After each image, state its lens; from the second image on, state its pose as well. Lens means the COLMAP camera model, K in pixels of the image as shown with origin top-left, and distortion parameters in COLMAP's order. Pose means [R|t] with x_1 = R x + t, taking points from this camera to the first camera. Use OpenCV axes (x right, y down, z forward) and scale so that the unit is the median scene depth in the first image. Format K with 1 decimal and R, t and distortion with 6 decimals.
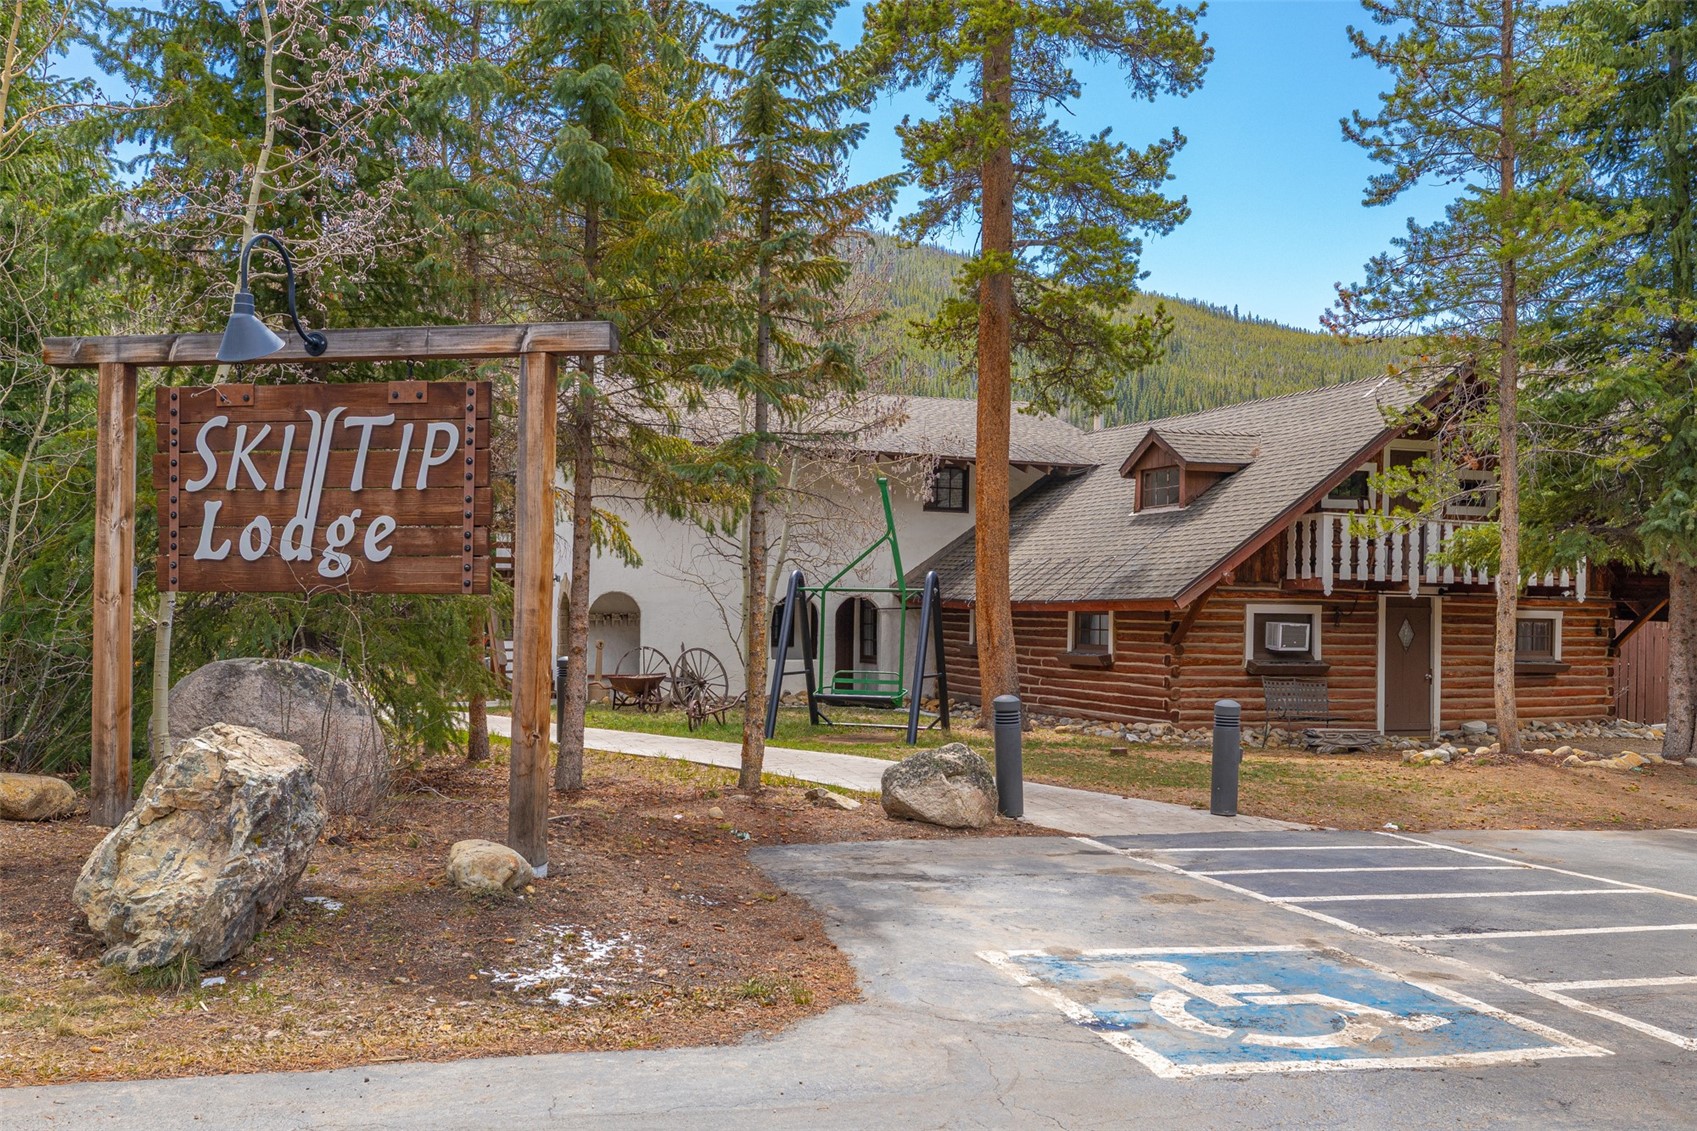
lens RADIAL K [[2113.6, 0, 848.5], [0, 2113.6, 565.5], [0, 0, 1]] dist [-0.004173, -0.002985]
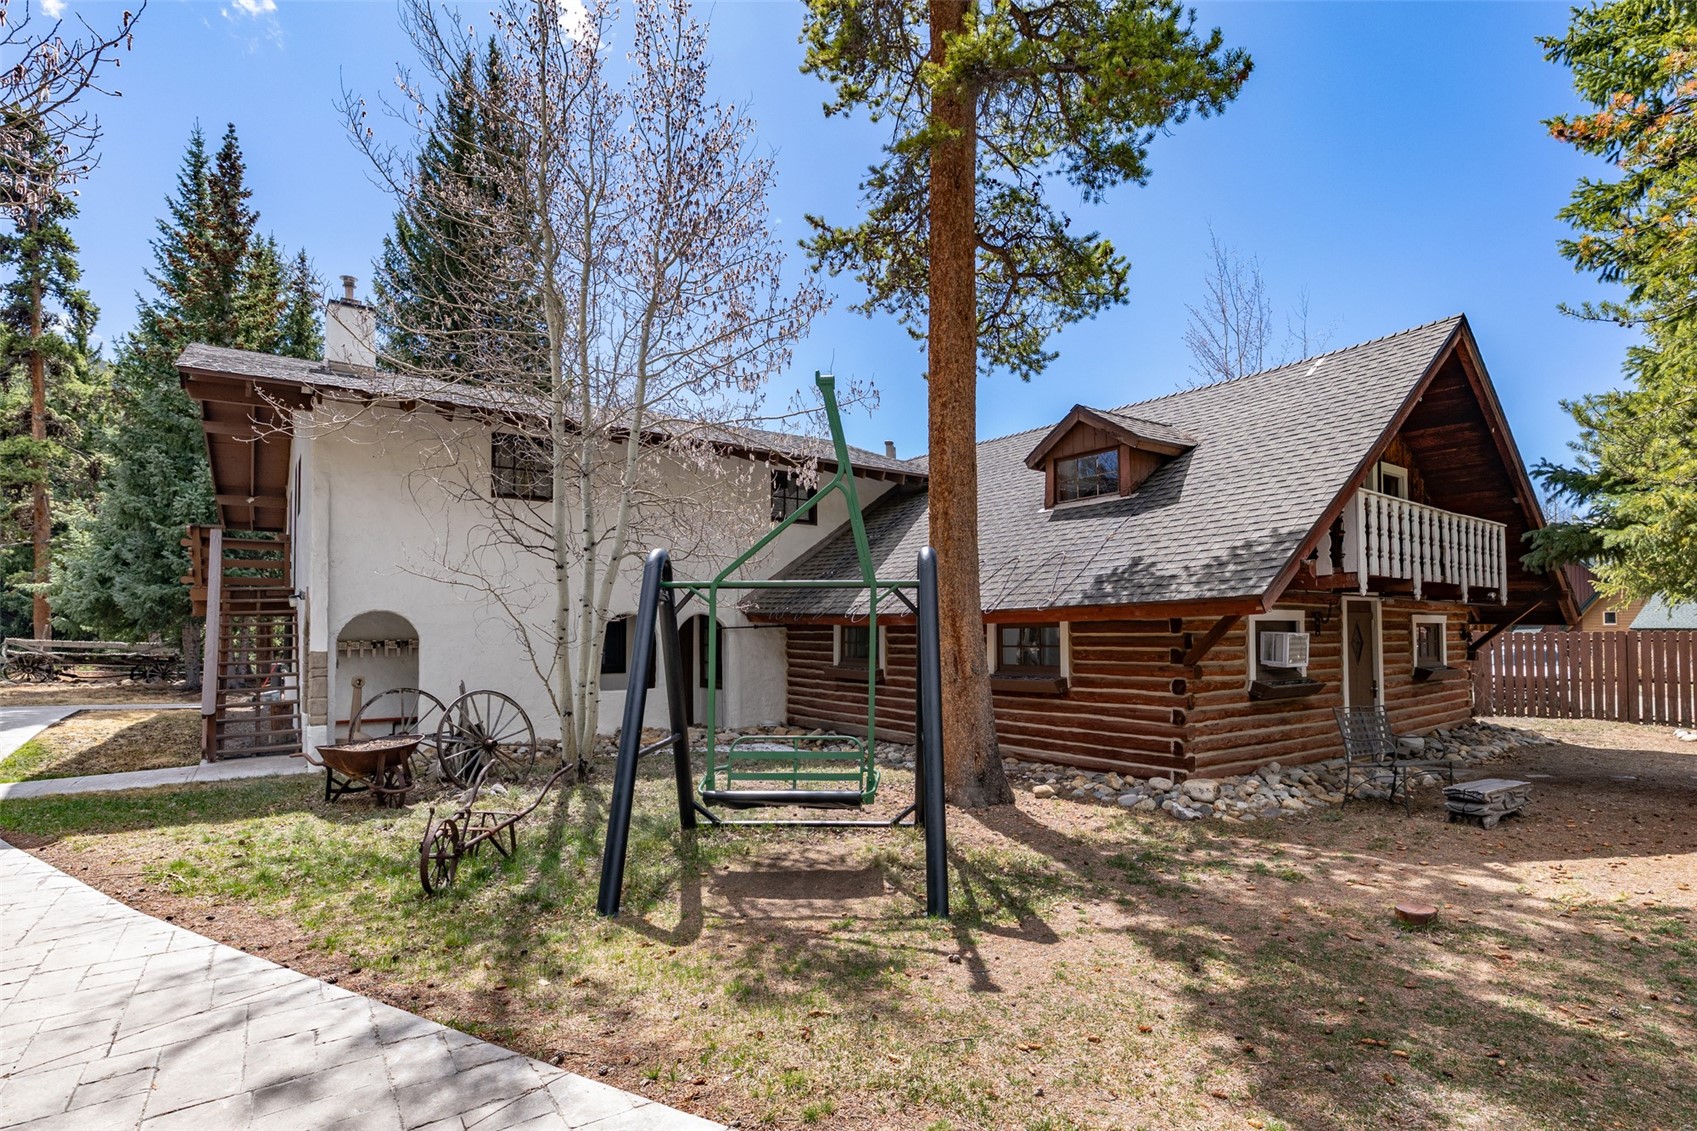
lens RADIAL K [[728.8, 0, 849.8], [0, 728.8, 615.9], [0, 0, 1]] dist [0.000276, 0.000056]
pose [[0.952574, -0.012890, 0.304035, -0.032630], [0.014171, 0.999898, -0.002005, 0.018731], [-0.303978, 0.006218, 0.952659, 0.768737]]
